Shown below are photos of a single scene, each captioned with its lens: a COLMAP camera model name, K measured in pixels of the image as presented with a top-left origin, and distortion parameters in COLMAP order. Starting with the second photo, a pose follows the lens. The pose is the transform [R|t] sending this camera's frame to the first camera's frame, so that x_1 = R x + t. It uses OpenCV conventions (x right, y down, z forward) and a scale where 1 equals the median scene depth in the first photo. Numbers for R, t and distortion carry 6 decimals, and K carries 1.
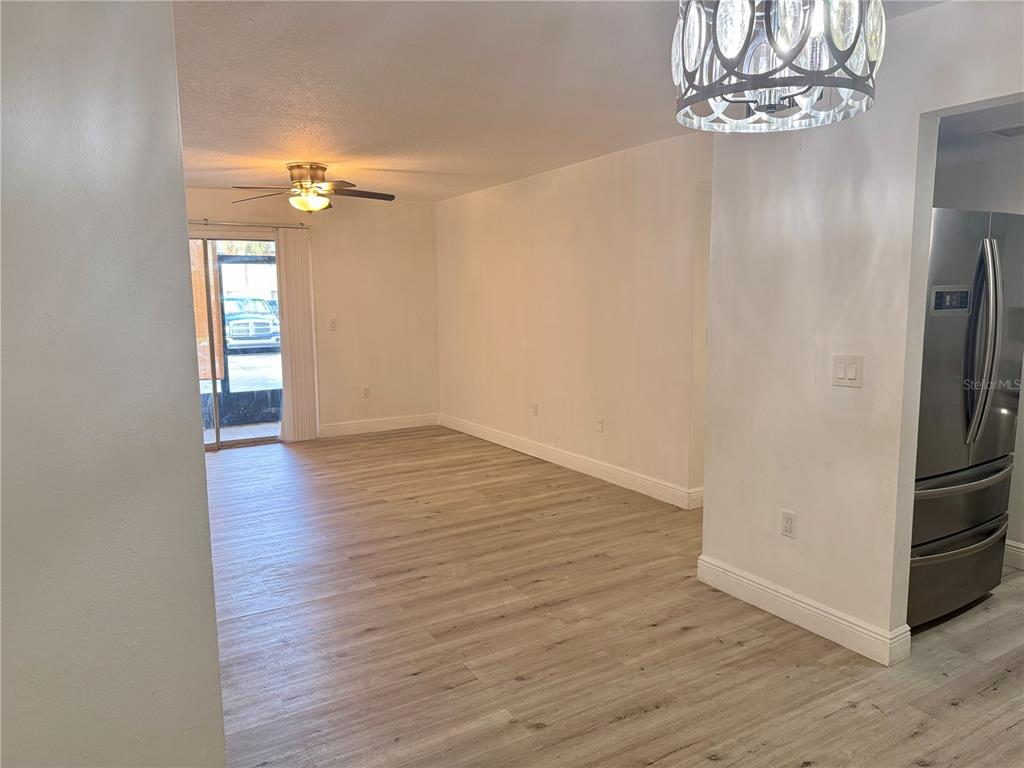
lens RADIAL K [[717.1, 0, 508.1], [0, 717.1, 386.8], [0, 0, 1]] dist [0.079343, -0.083561]
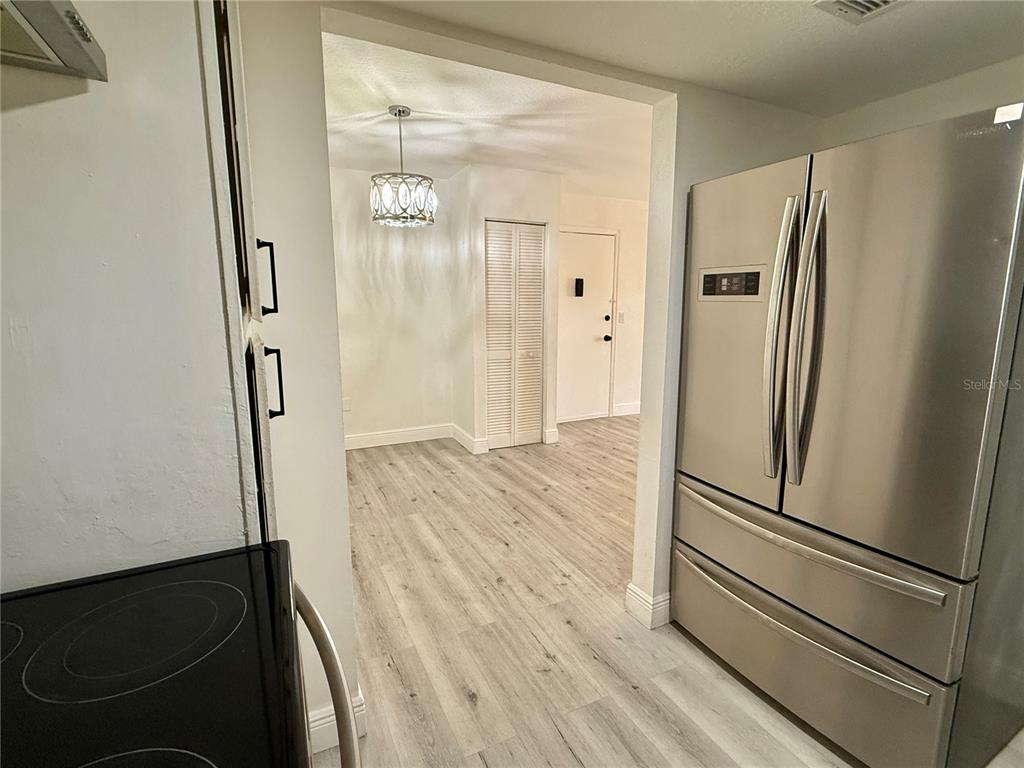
lens RADIAL K [[496.6, 0, 511.8], [0, 496.6, 380.0], [0, 0, 1]] dist [0.000908, -0.000438]
pose [[-0.074912, 0.174639, -0.981779, 0.799517], [-0.133291, 0.973956, 0.183418, -0.054504], [0.988242, 0.144603, -0.049683, 0.525342]]
